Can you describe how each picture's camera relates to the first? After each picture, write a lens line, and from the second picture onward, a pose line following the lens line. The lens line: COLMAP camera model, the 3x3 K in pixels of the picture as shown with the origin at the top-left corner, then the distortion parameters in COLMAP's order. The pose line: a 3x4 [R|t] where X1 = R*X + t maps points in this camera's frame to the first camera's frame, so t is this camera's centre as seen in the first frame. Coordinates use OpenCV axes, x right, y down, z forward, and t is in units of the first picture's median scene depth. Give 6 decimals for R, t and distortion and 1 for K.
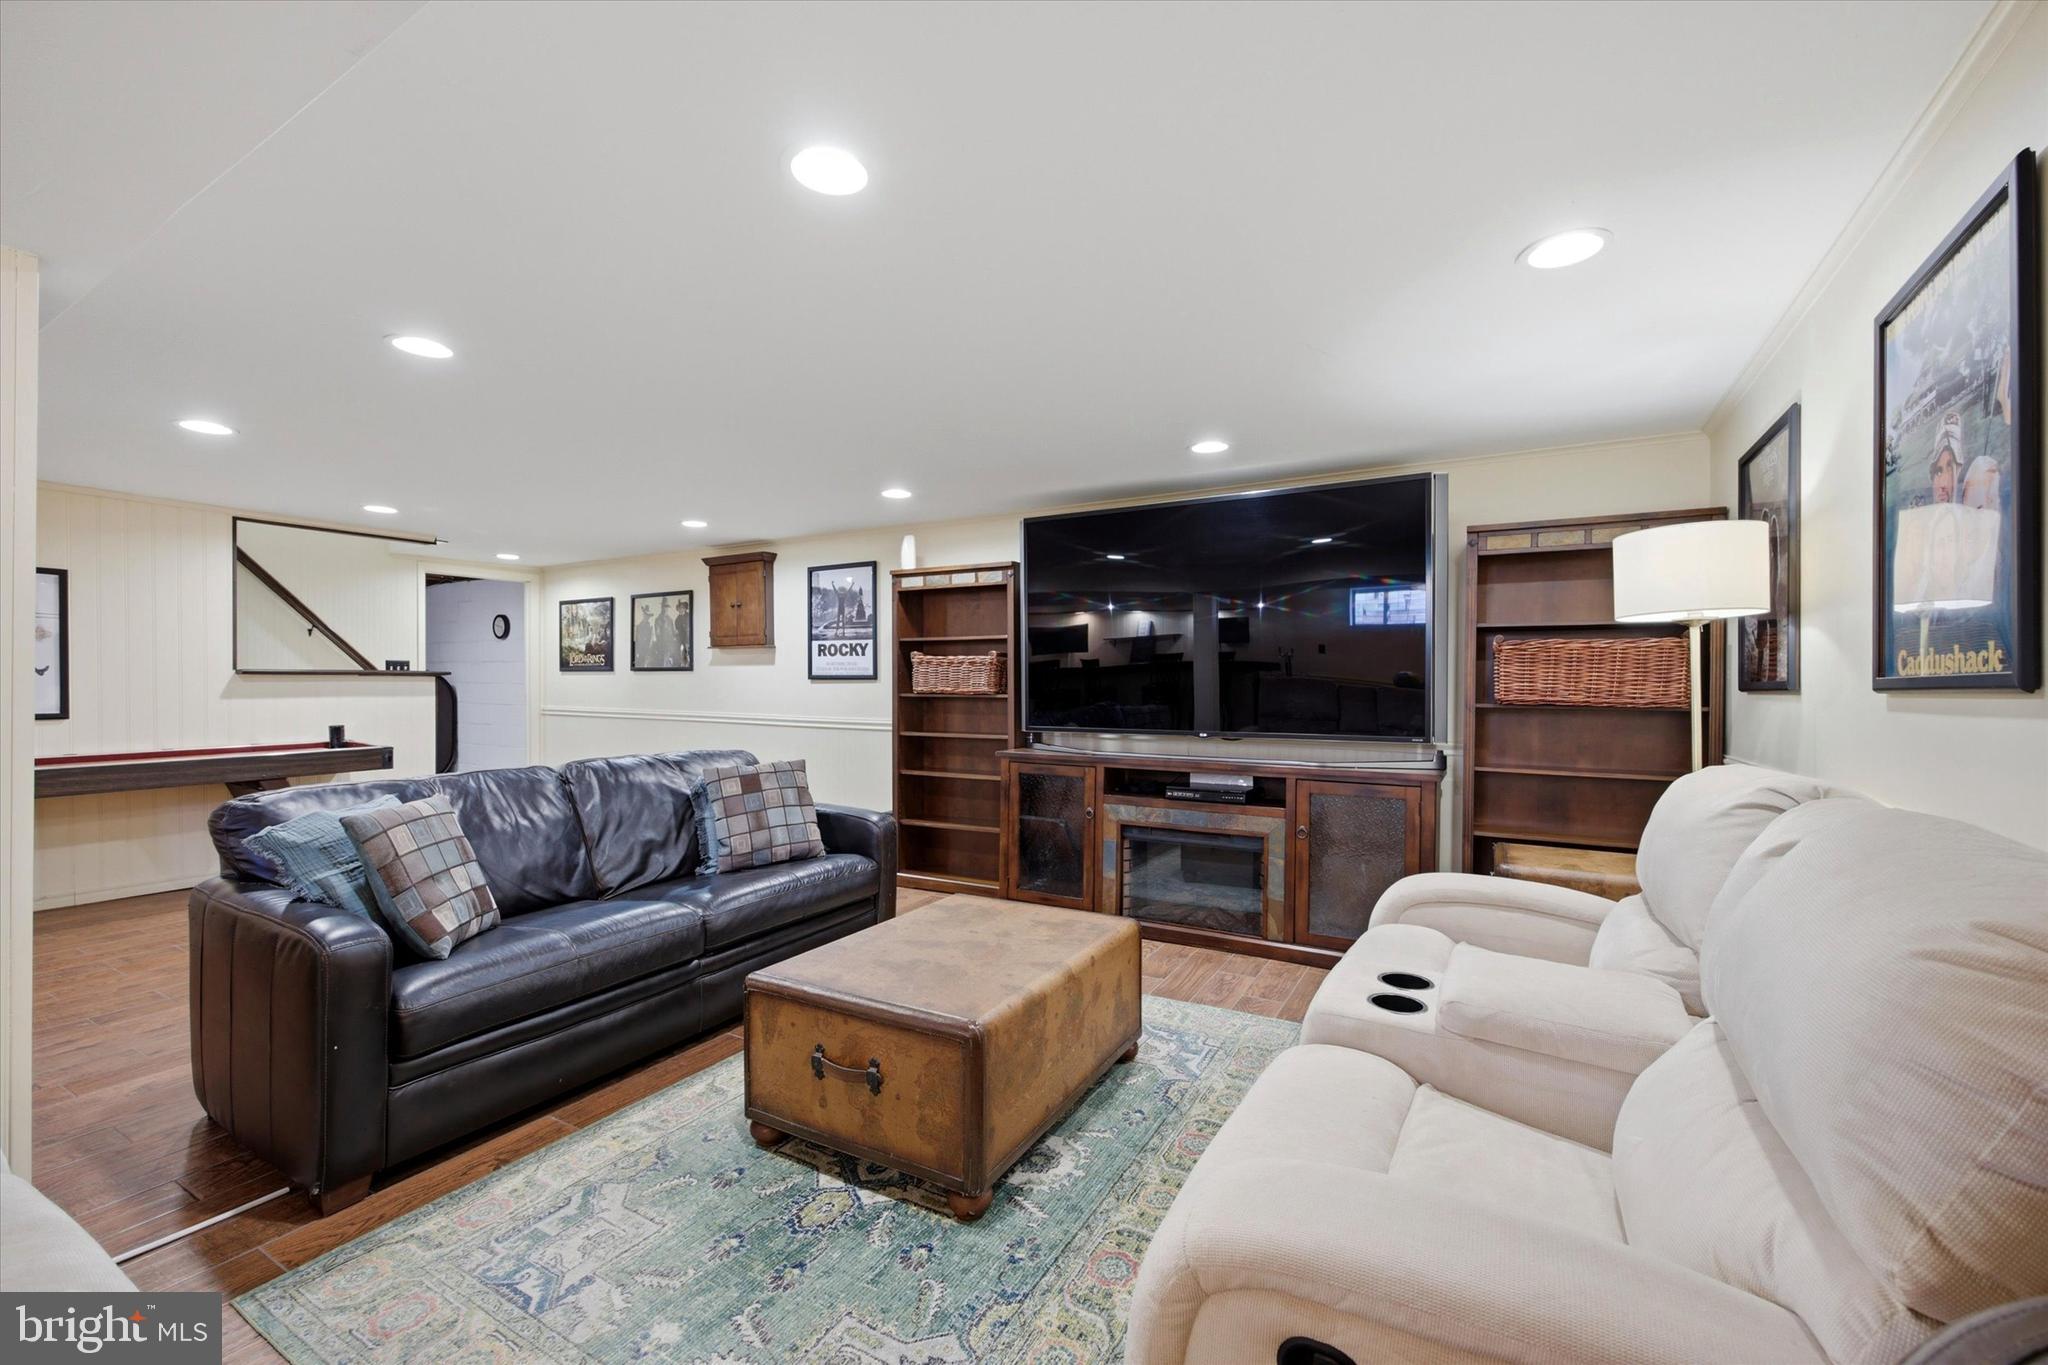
lens RADIAL K [[808.1, 0, 1027.0], [0, 808.1, 687.1], [0, 0, 1]] dist [0.002981, 0.000213]
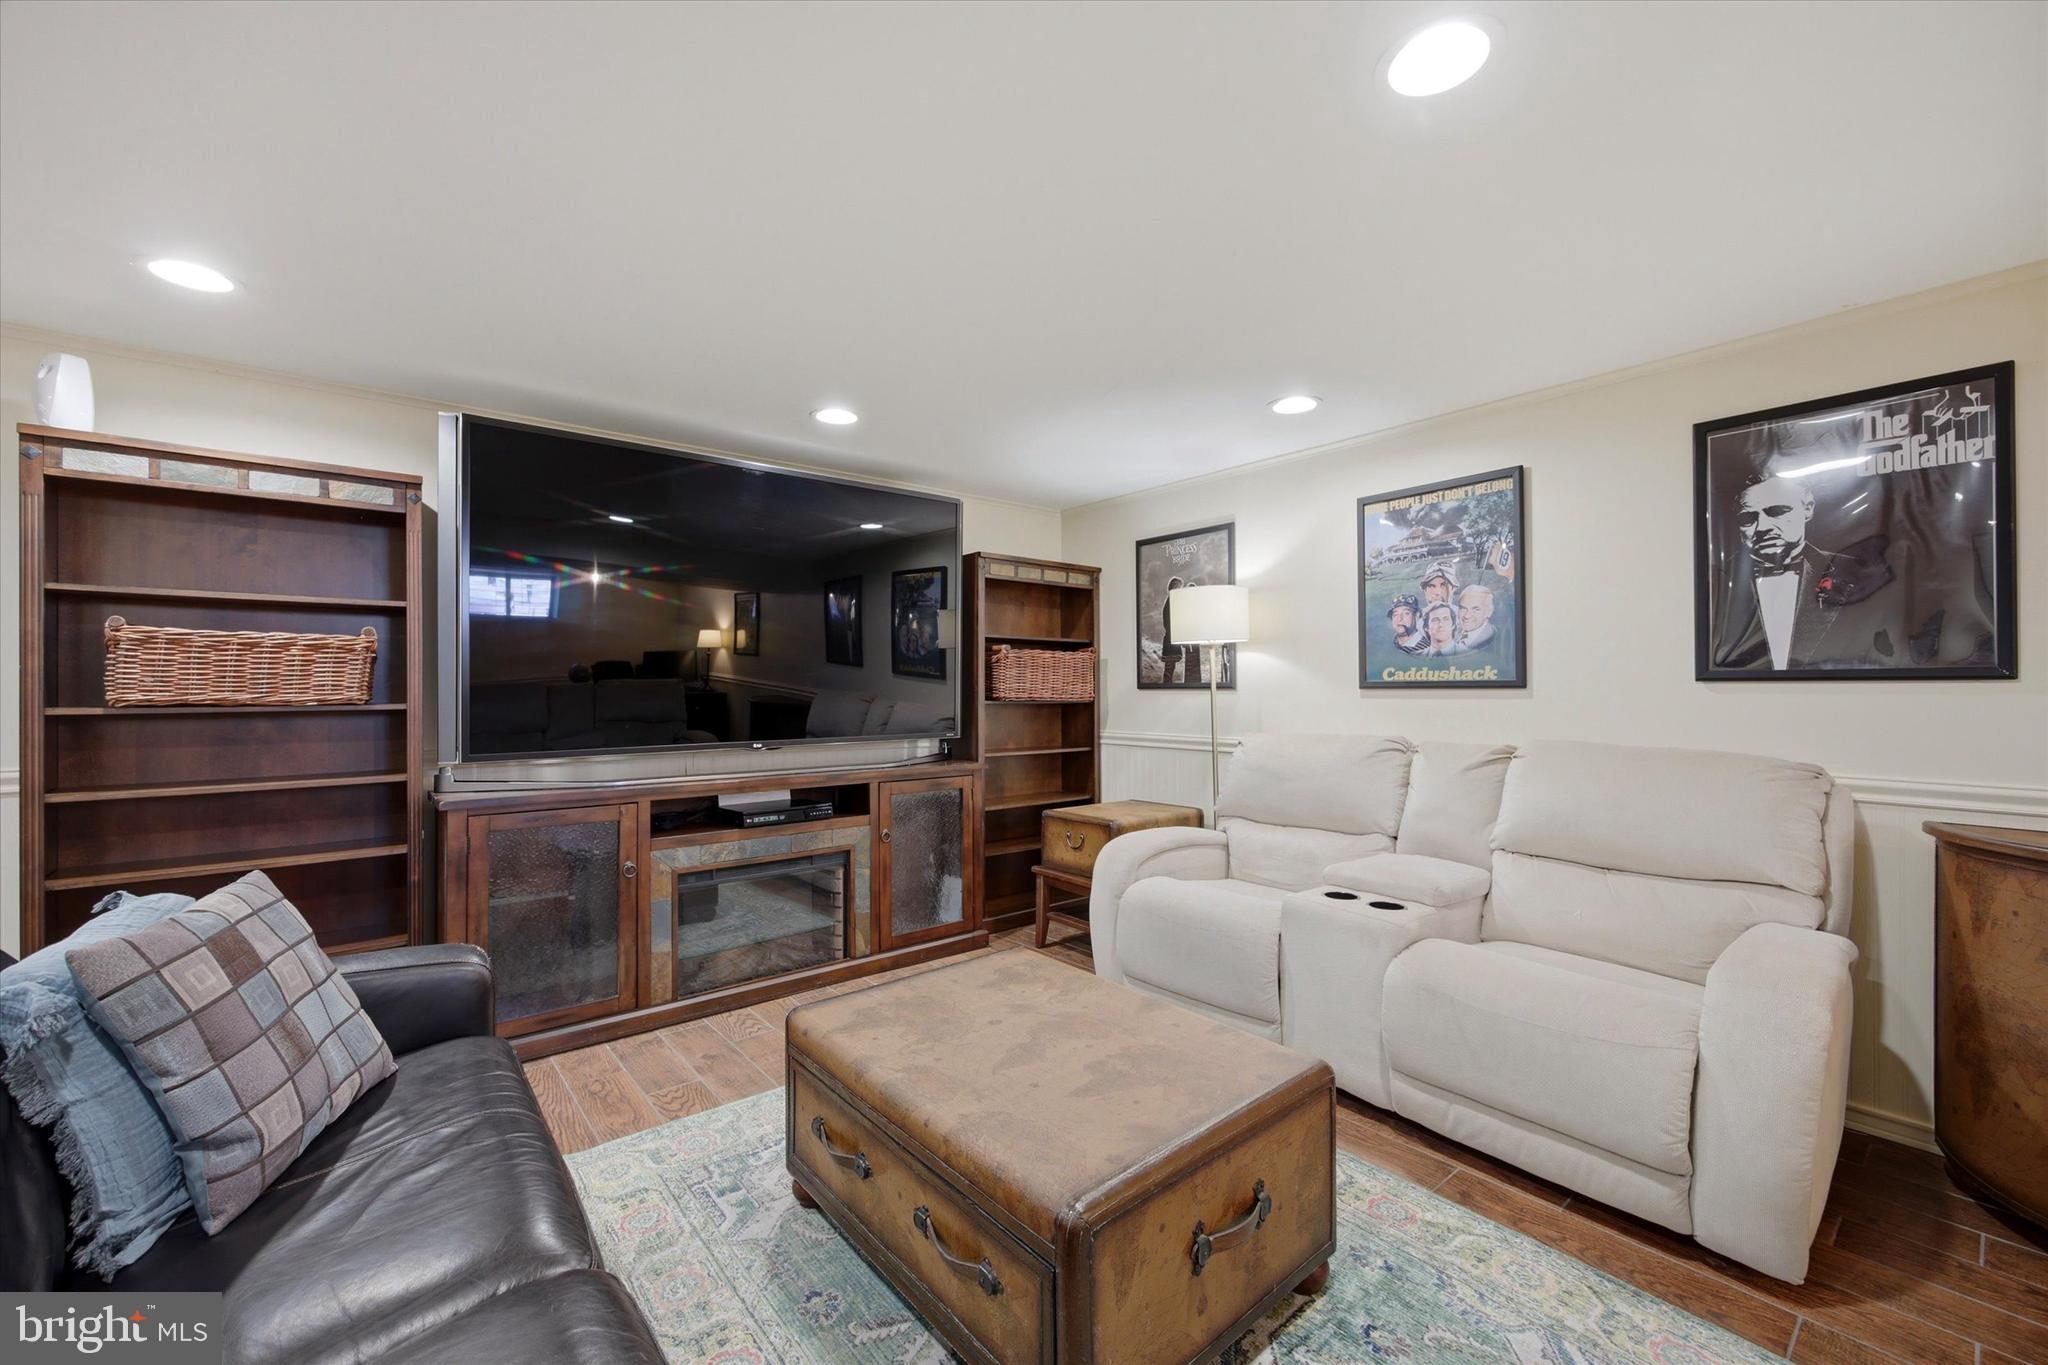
lens RADIAL K [[808.1, 0, 1026.6], [0, 808.1, 678.4], [0, 0, 1]] dist [0.002981, 0.000213]
pose [[0.373623, 0.004727, 0.927569, -0.453549], [0.004595, 0.999965, -0.006947, -0.003592], [-0.927569, 0.006858, 0.373588, 0.425131]]
